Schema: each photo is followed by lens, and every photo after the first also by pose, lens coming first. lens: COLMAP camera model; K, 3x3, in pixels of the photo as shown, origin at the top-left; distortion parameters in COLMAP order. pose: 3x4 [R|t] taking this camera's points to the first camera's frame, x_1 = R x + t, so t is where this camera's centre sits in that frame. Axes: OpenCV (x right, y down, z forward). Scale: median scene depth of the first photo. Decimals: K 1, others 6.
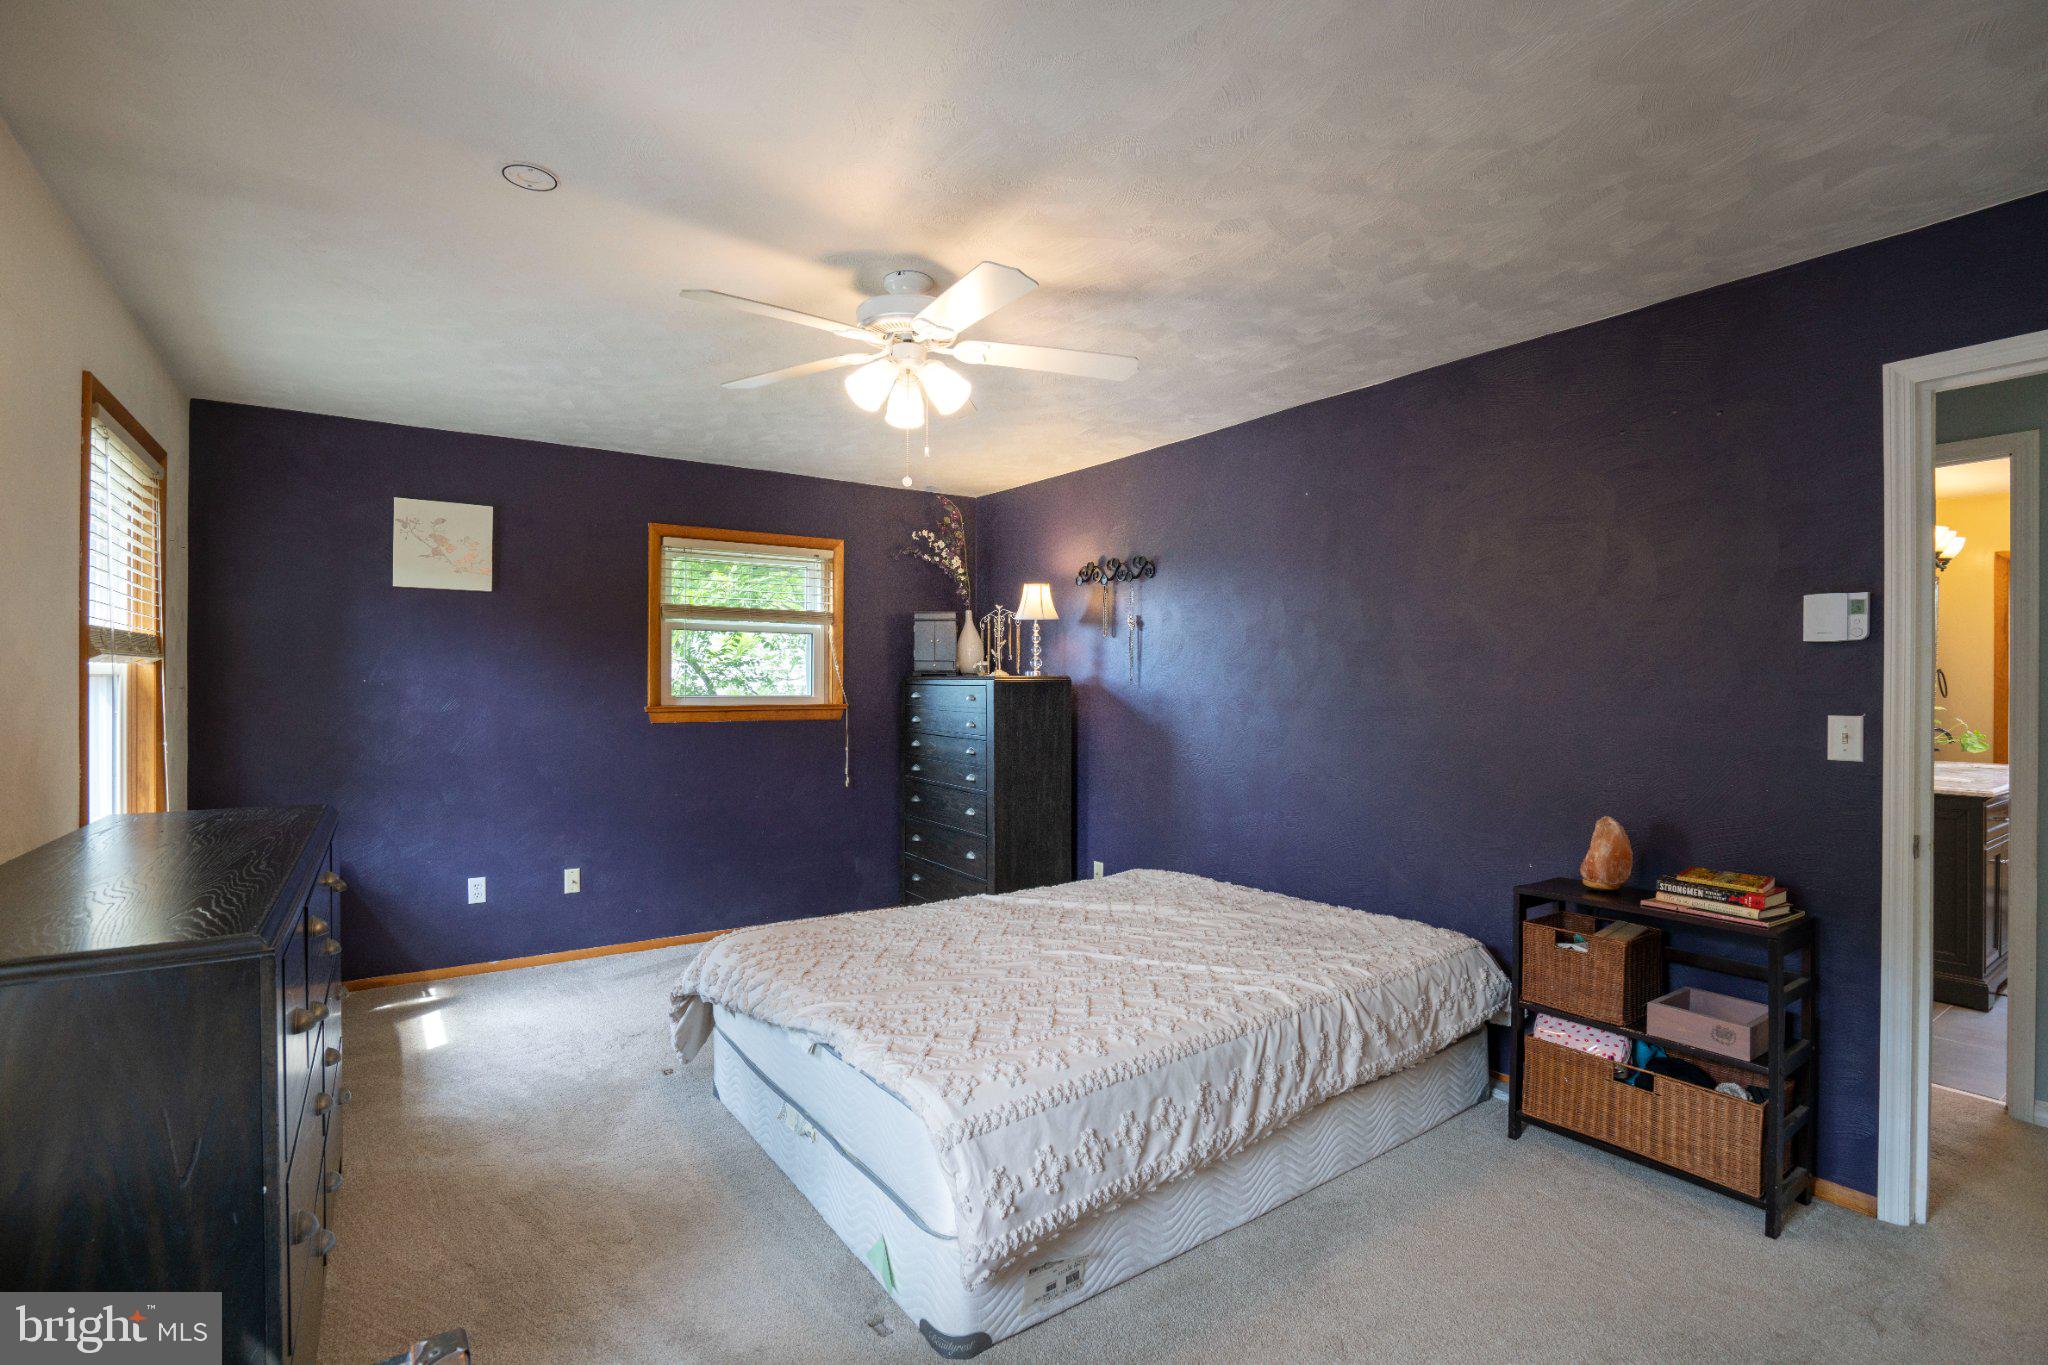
lens RADIAL K [[948.5, 0, 1022.4], [0, 948.5, 686.9], [0, 0, 1]] dist [-0.056942, 0.020486]
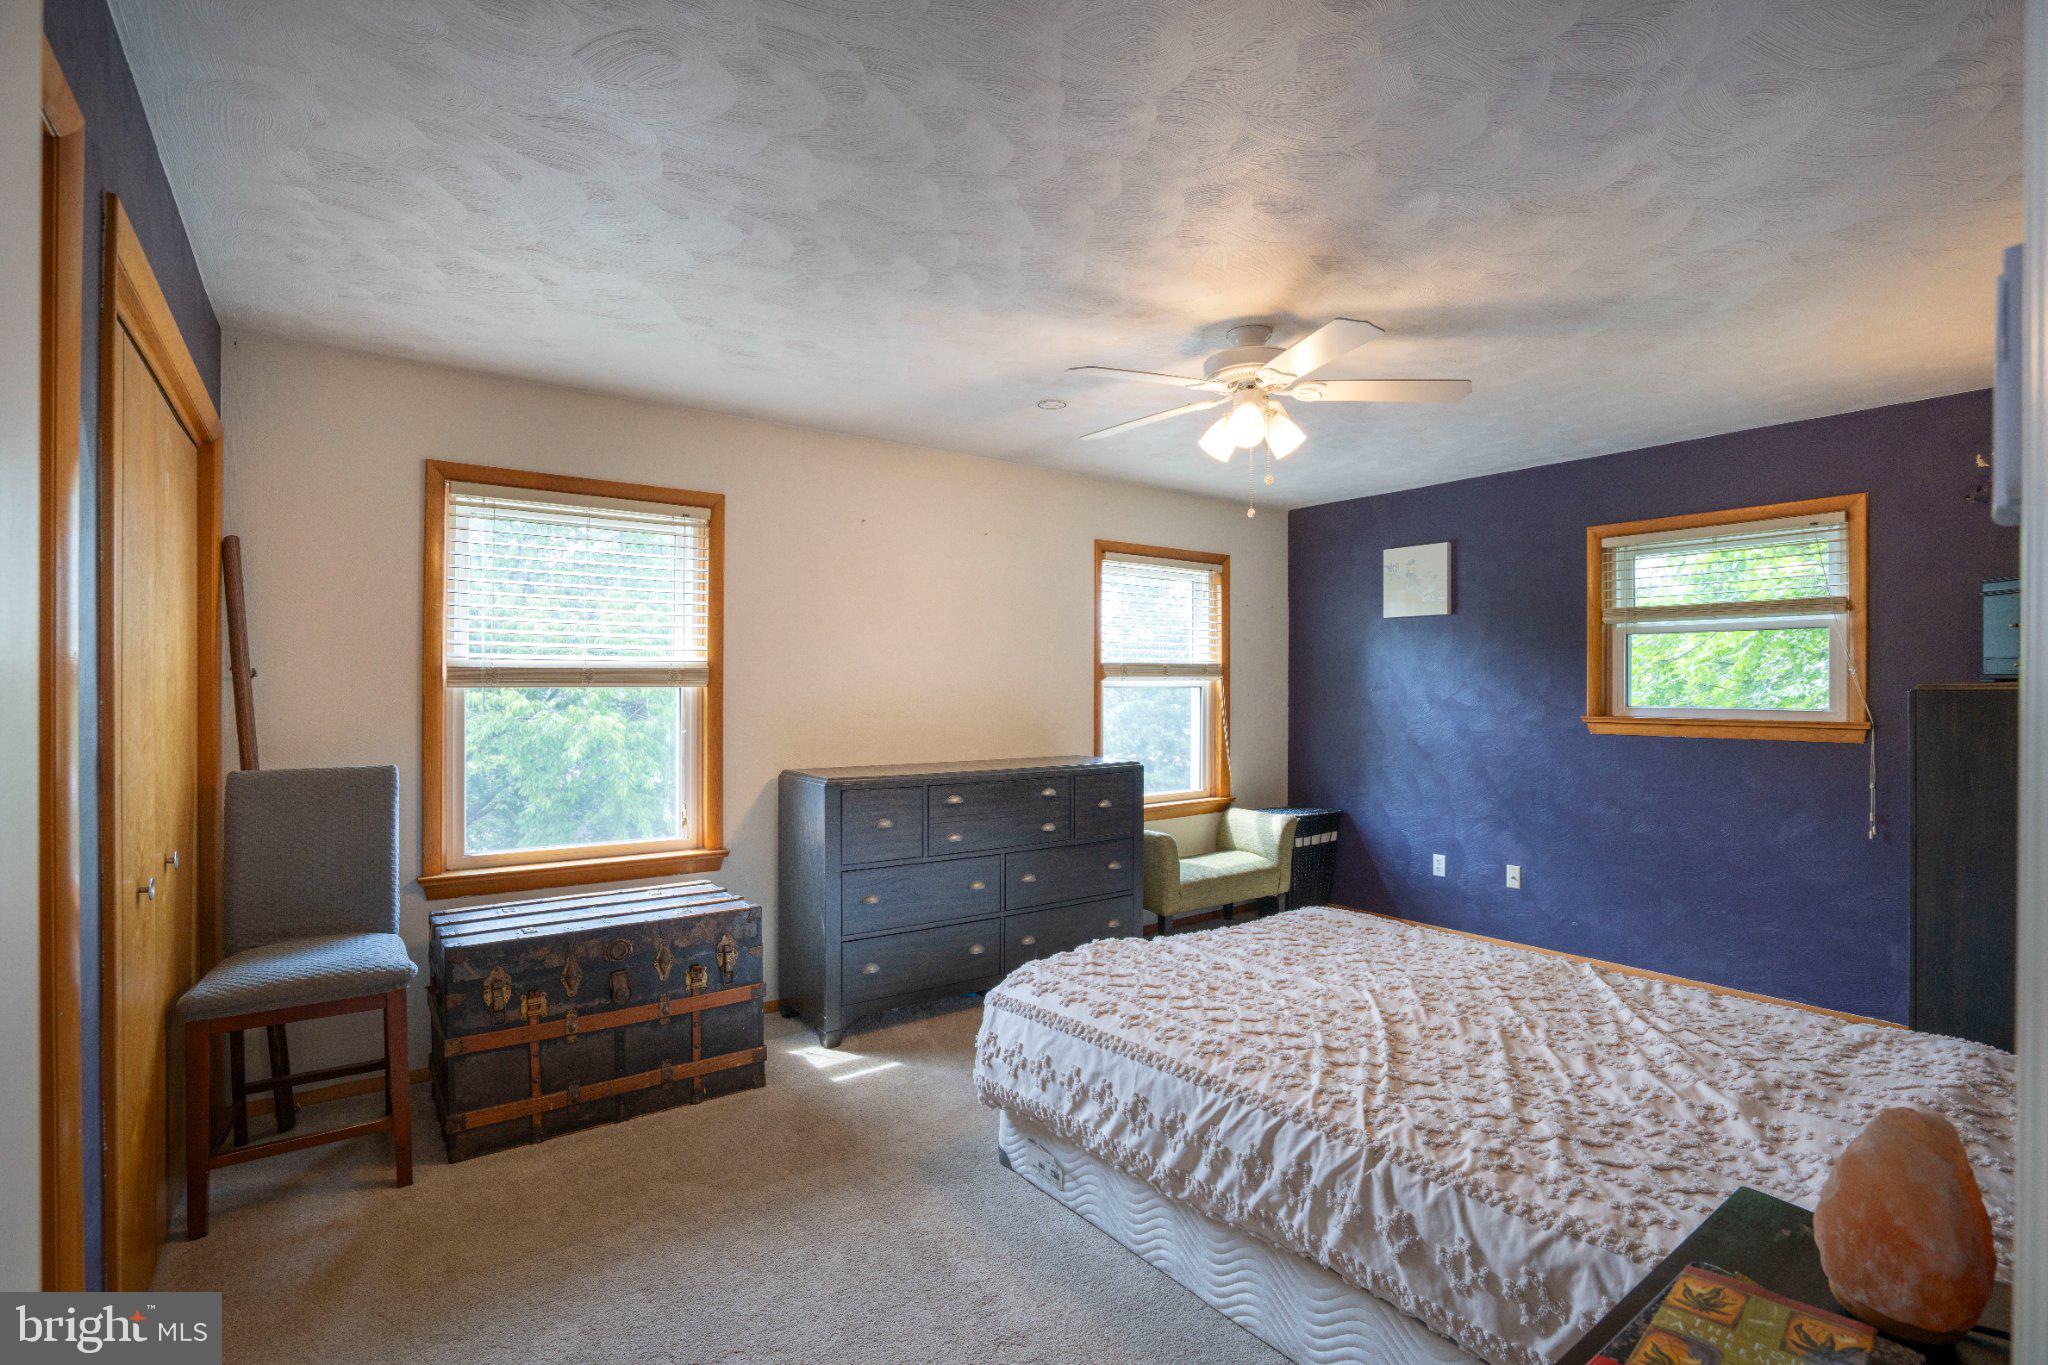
lens RADIAL K [[948.5, 0, 1018.4], [0, 948.5, 687.7], [0, 0, 1]] dist [-0.056942, 0.020486]
pose [[0.024441, -0.000886, -0.999701, 0.590466], [-0.004213, 0.999991, -0.000990, -0.005848], [0.999692, 0.004236, 0.024437, 0.416696]]
